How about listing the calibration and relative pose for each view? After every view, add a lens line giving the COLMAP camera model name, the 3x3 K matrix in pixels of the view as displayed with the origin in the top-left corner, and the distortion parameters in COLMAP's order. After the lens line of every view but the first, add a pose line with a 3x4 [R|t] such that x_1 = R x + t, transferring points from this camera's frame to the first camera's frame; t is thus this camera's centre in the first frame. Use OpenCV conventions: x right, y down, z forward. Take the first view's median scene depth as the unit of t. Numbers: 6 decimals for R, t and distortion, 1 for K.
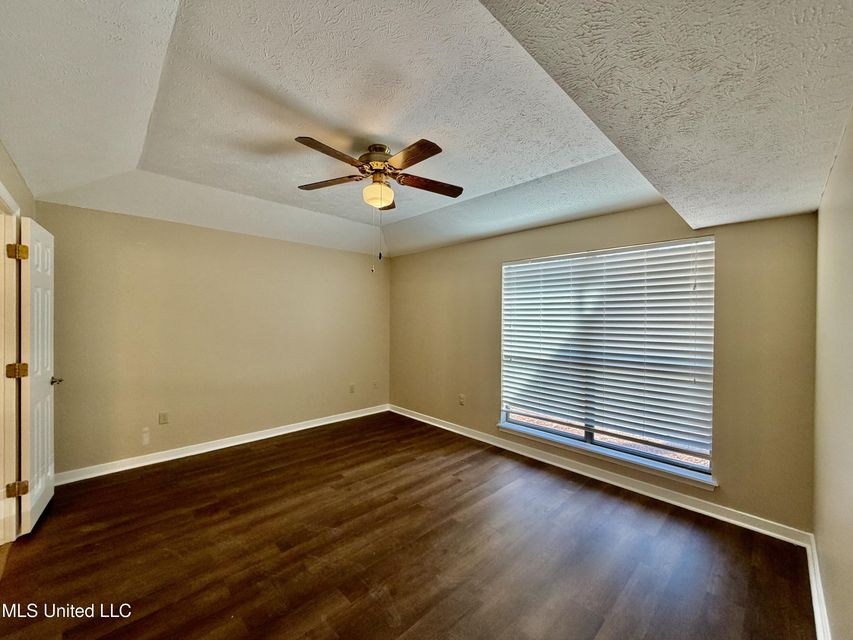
lens RADIAL K [[339.8, 0, 409.3], [0, 339.8, 324.3], [0, 0, 1]] dist [0.002788, -0.001488]
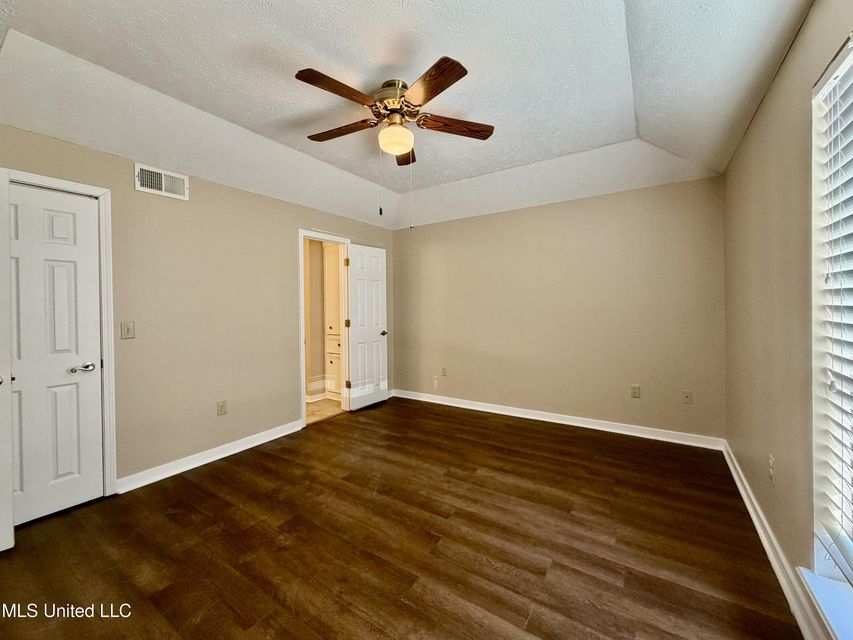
lens RADIAL K [[339.8, 0, 426.0], [0, 339.8, 314.3], [0, 0, 1]] dist [0.002788, -0.001488]
pose [[0.256122, 0.011066, -0.966581, 0.611697], [0.000718, 0.999932, 0.011638, 0.041506], [0.966644, -0.003675, 0.256097, 0.680057]]
